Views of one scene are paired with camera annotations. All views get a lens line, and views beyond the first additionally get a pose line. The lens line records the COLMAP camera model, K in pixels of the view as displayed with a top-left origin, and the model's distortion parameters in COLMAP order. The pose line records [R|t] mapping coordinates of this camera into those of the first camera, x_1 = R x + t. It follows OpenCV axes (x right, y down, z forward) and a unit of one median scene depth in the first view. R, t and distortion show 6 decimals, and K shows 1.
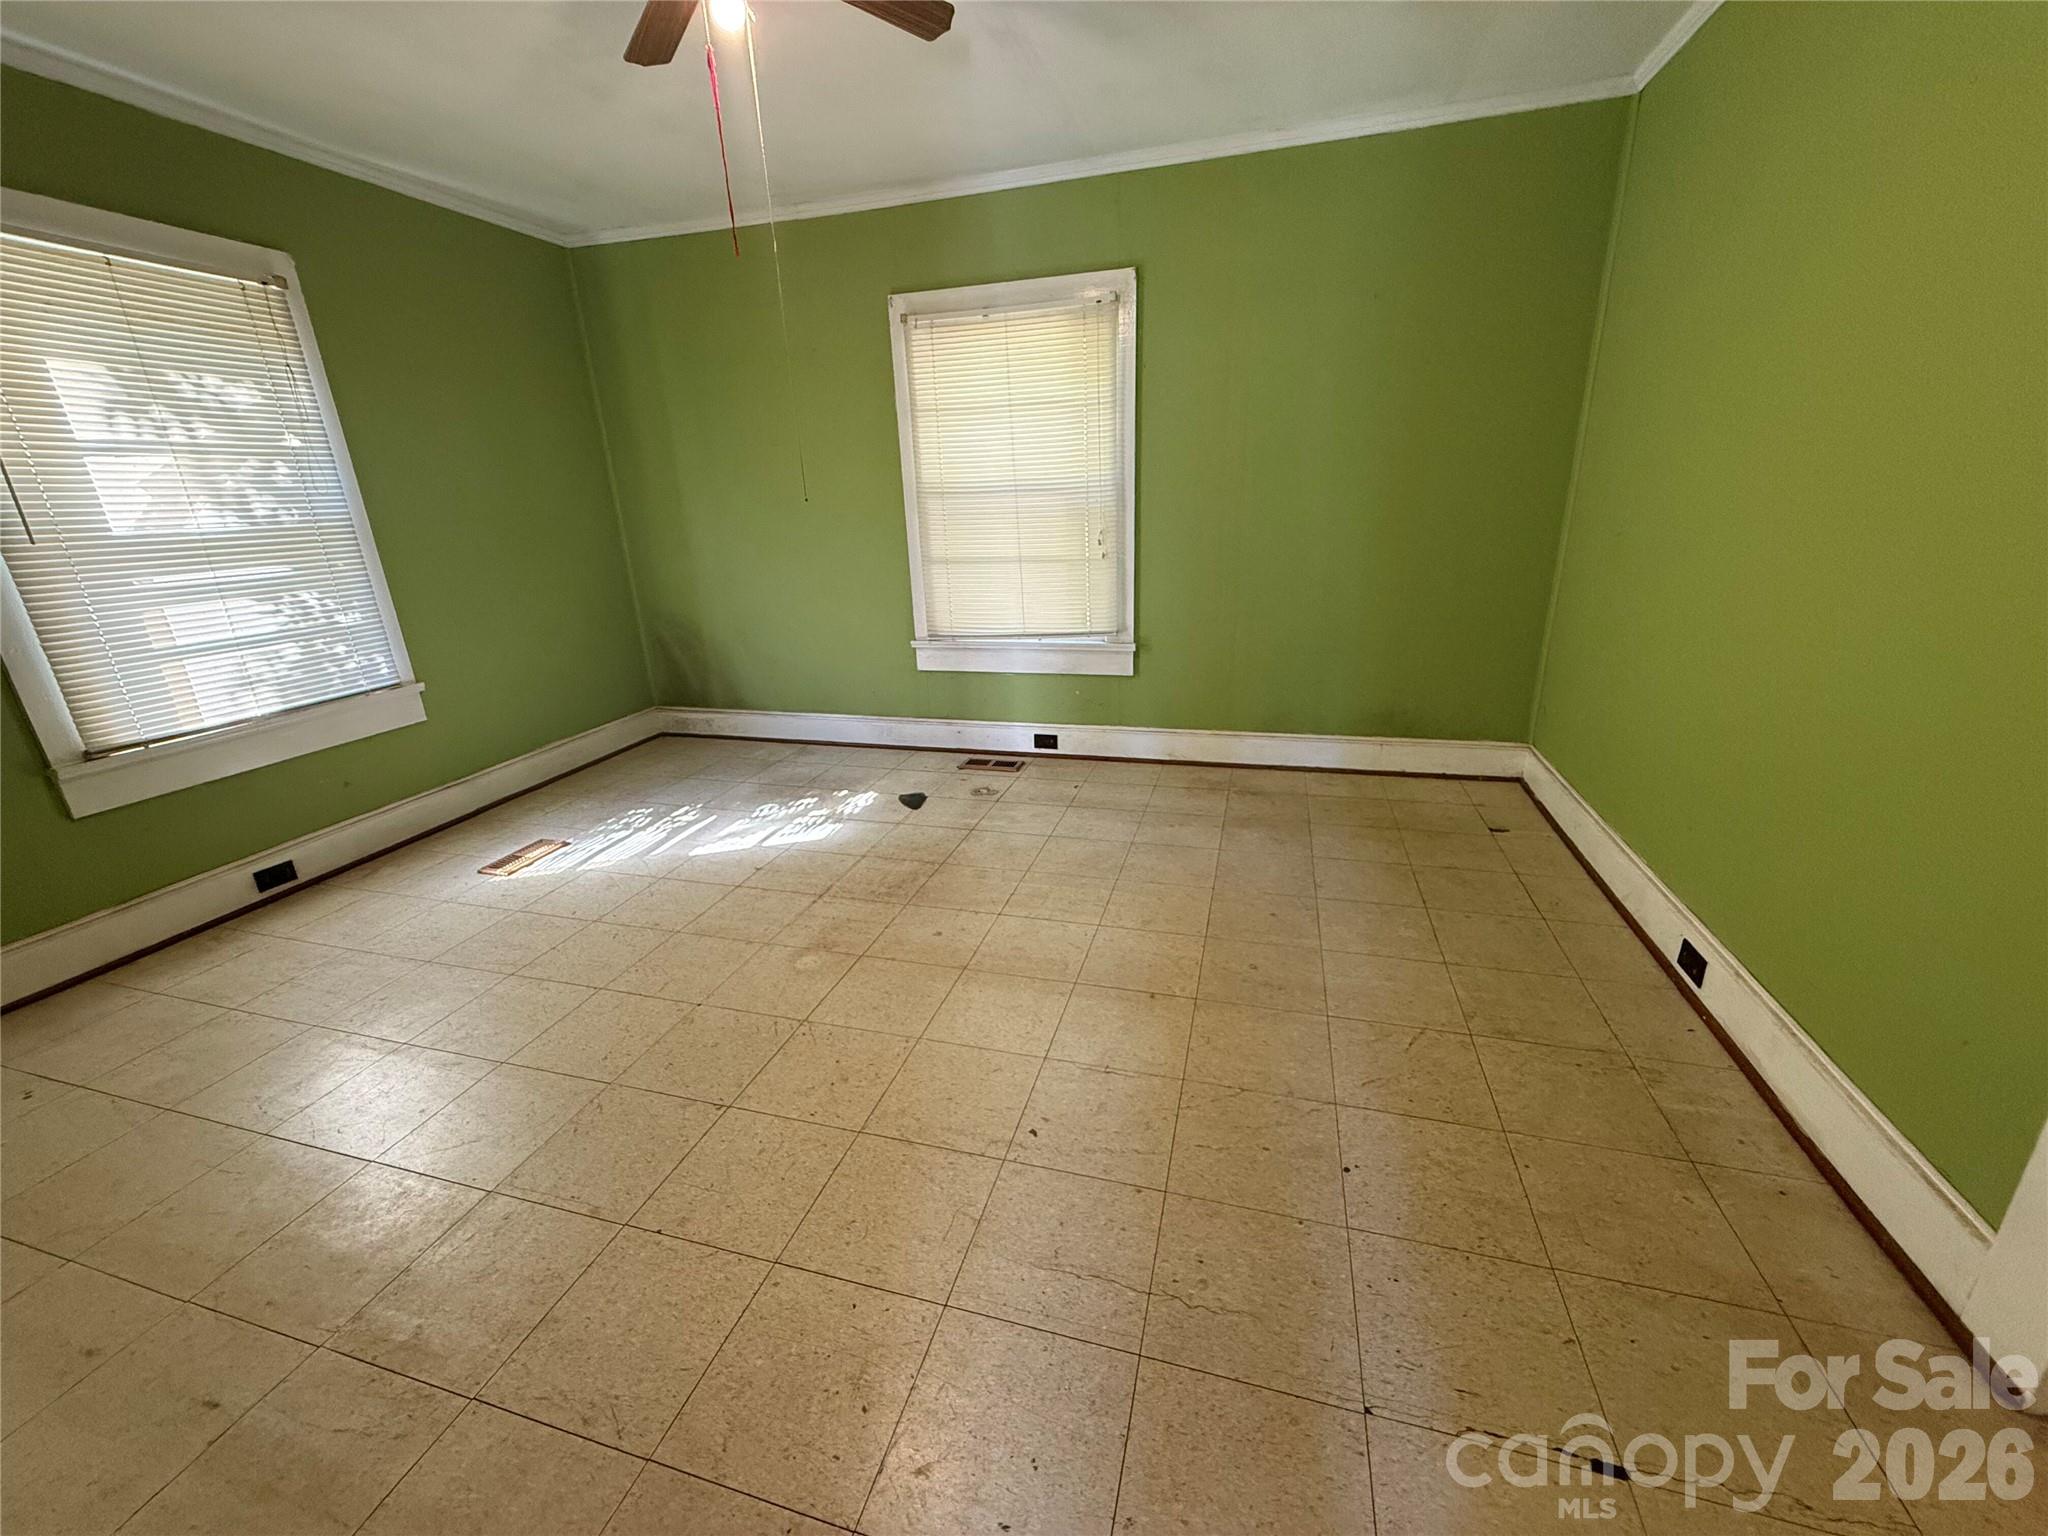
lens RADIAL K [[813.4, 0, 1019.4], [0, 813.4, 774.0], [0, 0, 1]] dist [-0.004504, 0.001123]
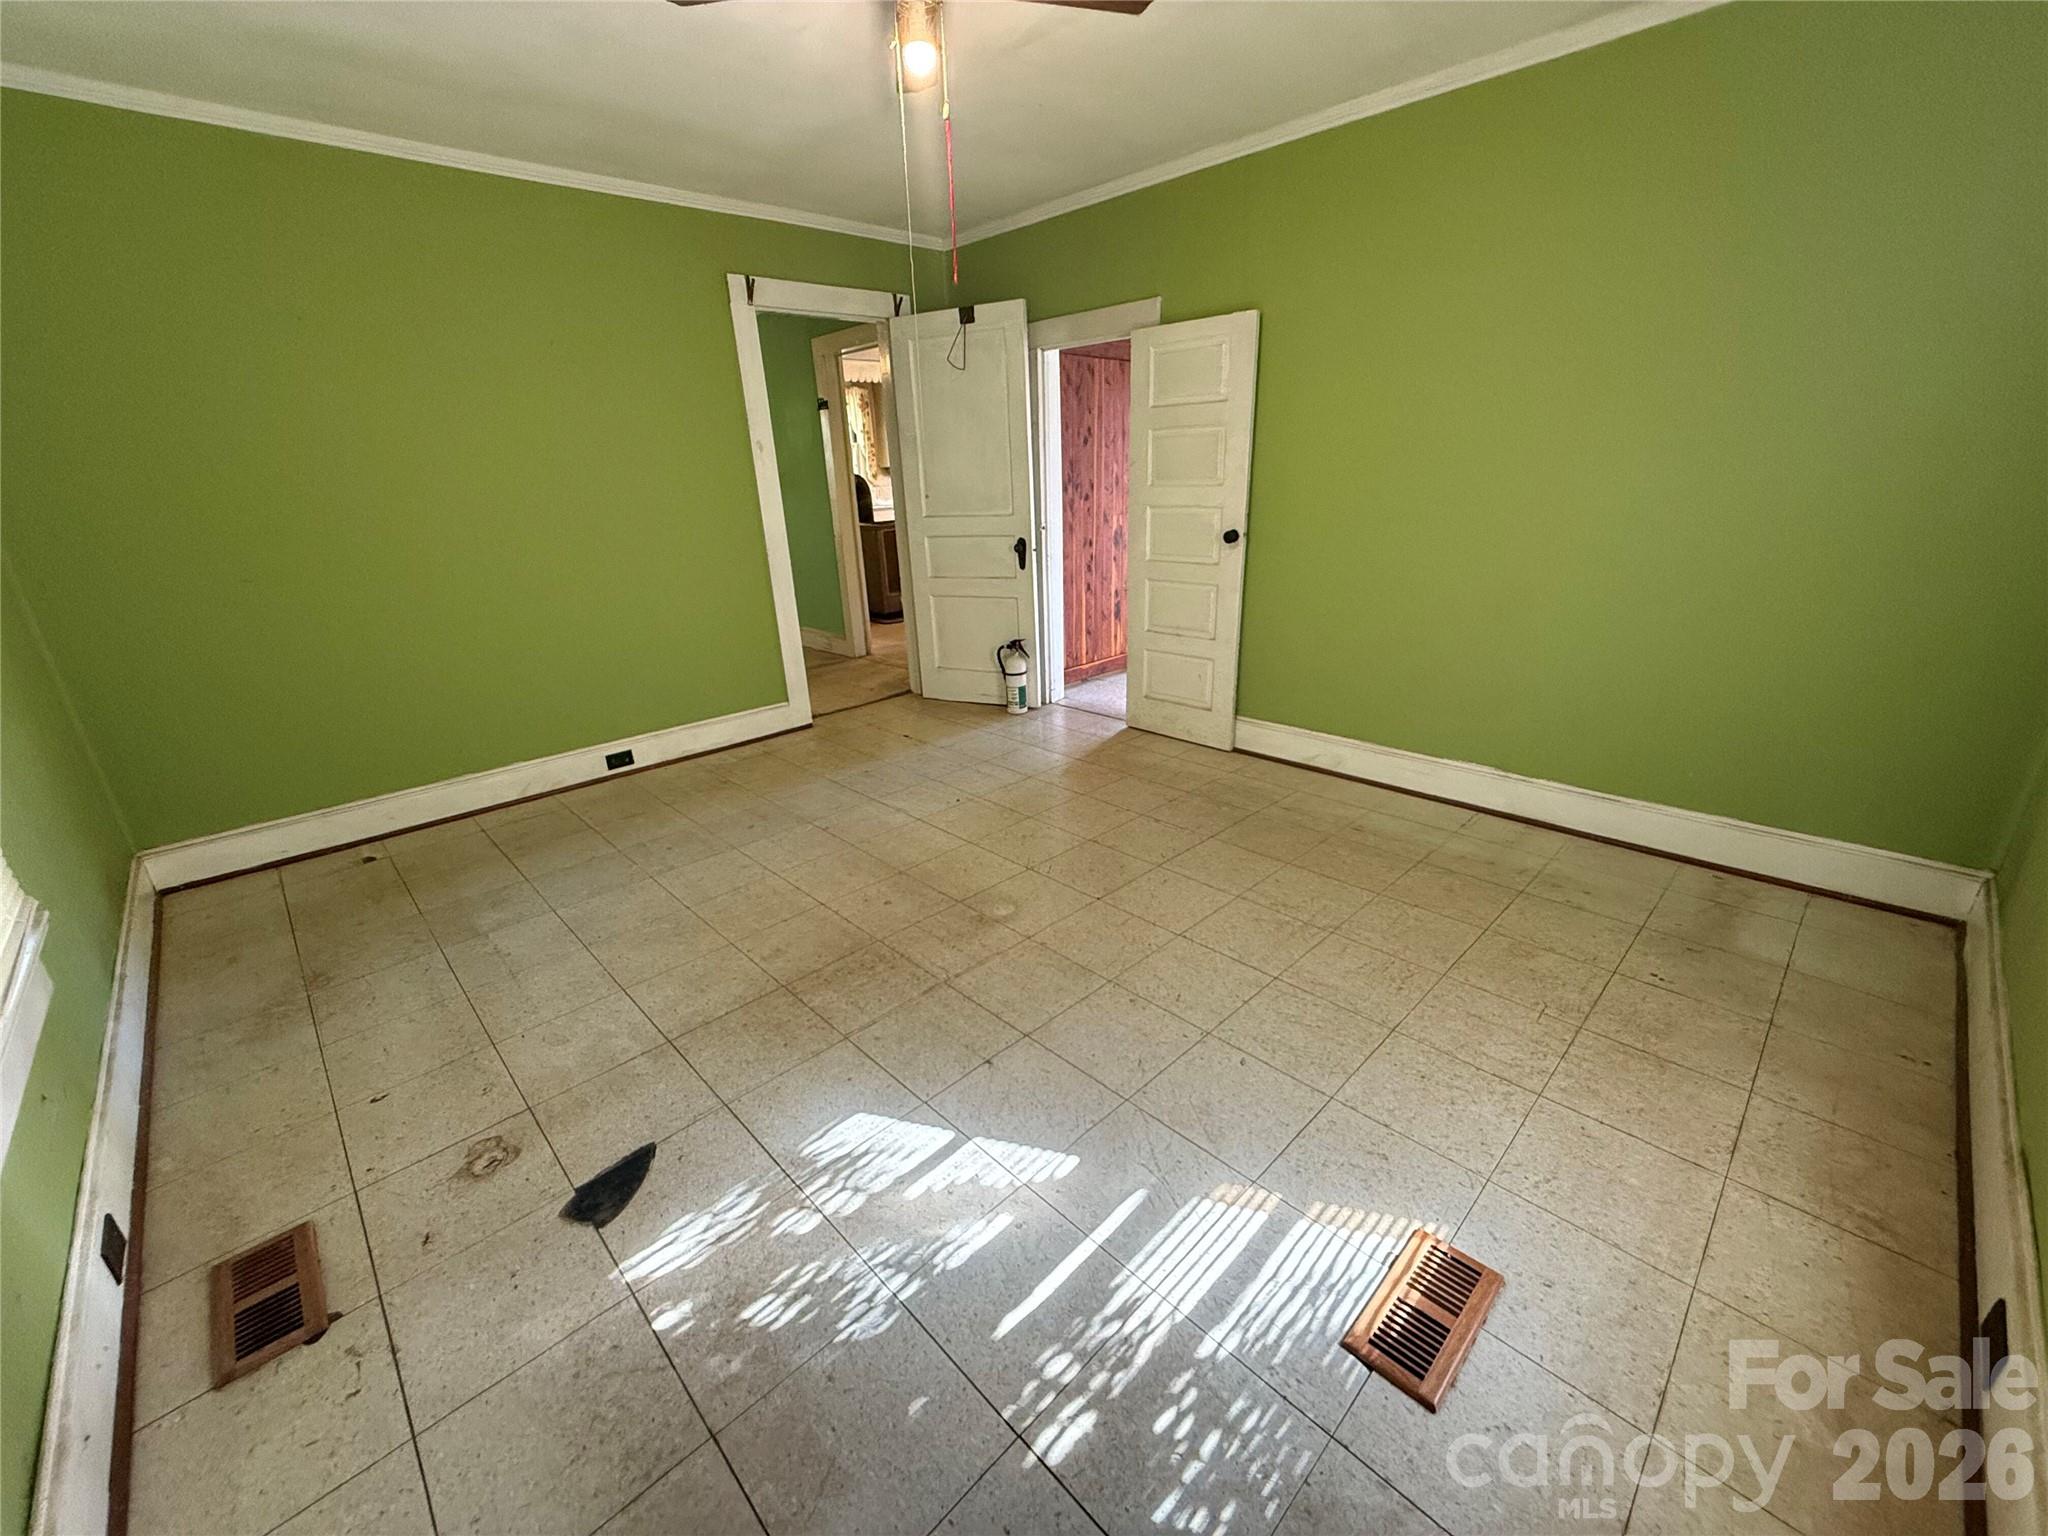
lens RADIAL K [[813.4, 0, 1019.4], [0, 813.4, 774.0], [0, 0, 1]] dist [-0.004504, 0.001123]
pose [[-0.865867, -0.111028, 0.487799, -0.575118], [0.223763, 0.786139, 0.576122, -0.396354], [-0.447443, 0.607996, -0.655847, 1.153674]]
